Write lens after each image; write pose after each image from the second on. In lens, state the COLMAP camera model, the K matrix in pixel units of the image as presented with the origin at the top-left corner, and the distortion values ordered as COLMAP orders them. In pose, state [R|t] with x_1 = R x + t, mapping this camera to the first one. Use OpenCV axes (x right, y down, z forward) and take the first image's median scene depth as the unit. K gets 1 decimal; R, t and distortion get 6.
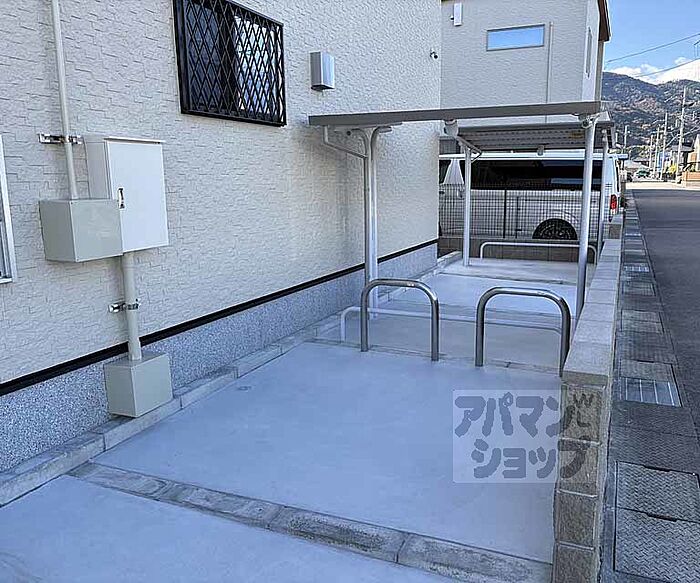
lens RADIAL K [[530.8, 0, 350.0], [0, 530.8, 291.5], [0, 0, 1]] dist [-0.001737, -0.001004]
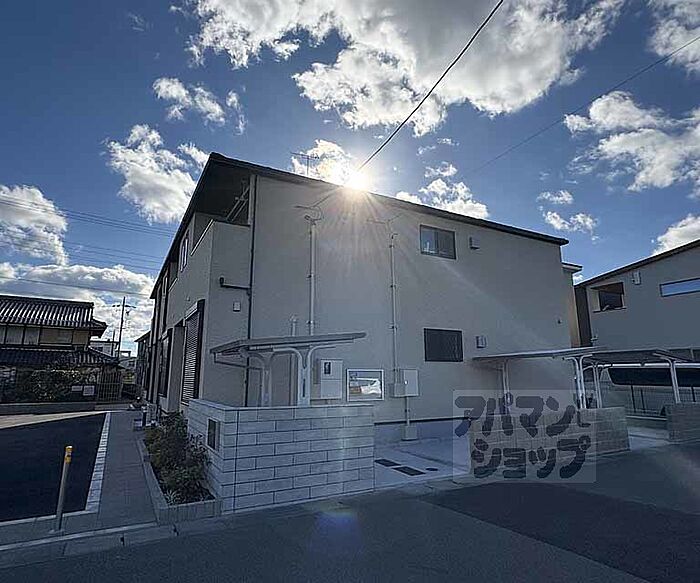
lens RADIAL K [[418.3, 0, 358.9], [0, 418.3, 290.9], [0, 0, 1]] dist [-0.004343, -0.000701]
pose [[0.781418, -0.111421, -0.613980, 0.870756], [-0.136251, 0.929722, -0.342128, 0.206556], [0.608952, 0.351001, 0.711320, -1.155093]]
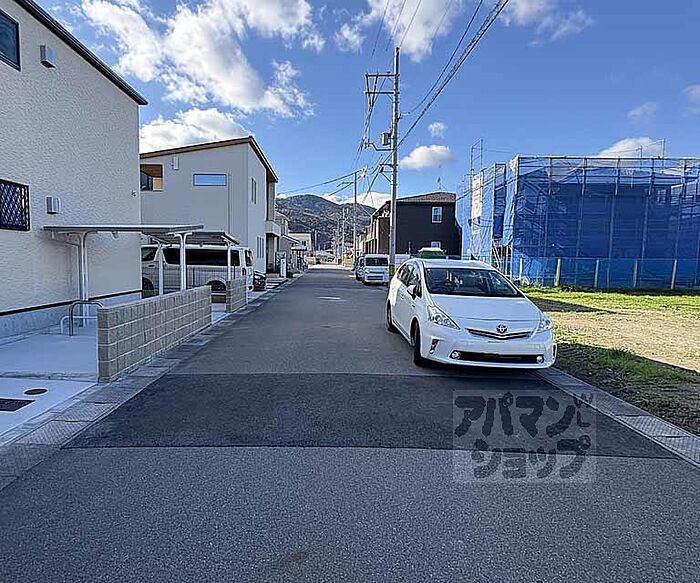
lens RADIAL K [[421.1, 0, 334.1], [0, 421.1, 291.6], [0, 0, 1]] dist [-0.005262, -0.000498]
pose [[0.910252, -0.005051, 0.414024, 0.269779], [0.060612, 0.990779, -0.121171, 0.194852], [-0.409594, 0.135391, 0.902165, -0.917441]]
